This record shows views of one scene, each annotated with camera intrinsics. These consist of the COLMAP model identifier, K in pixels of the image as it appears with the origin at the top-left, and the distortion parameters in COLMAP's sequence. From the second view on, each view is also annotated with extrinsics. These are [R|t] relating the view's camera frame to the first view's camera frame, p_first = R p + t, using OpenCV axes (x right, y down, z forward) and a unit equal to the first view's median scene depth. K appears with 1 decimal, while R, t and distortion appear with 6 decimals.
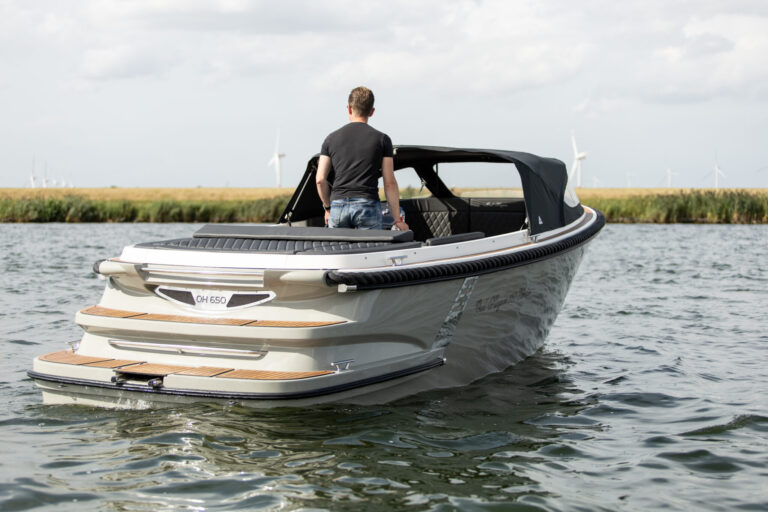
lens RADIAL K [[1555.9, 0, 383.9], [0, 1555.9, 256.1], [0, 0, 1]] dist [-0.014885, 0.000000]
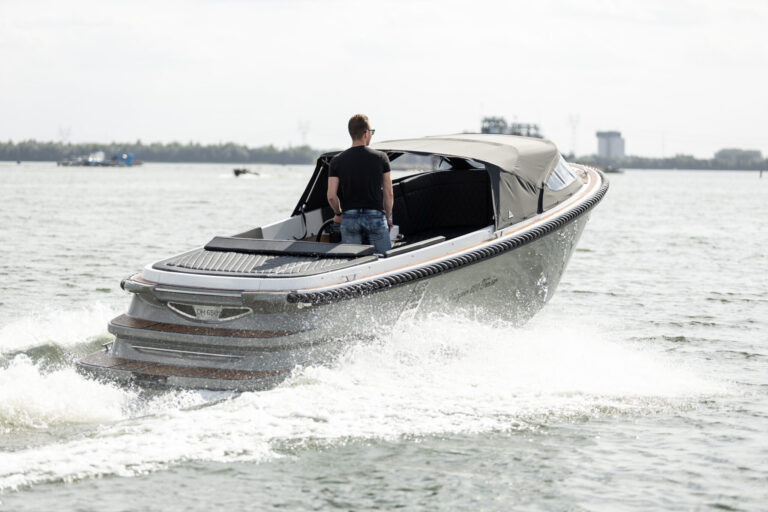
lens RADIAL K [[2769.5, 0, 384.1], [0, 2769.5, 256.0], [0, 0, 1]] dist [0.061303, 0.000000]
pose [[0.991449, -0.032606, -0.126358, 0.329105], [0.042897, 0.995903, 0.079604, -0.196946], [0.123245, -0.084343, 0.988786, -1.272475]]
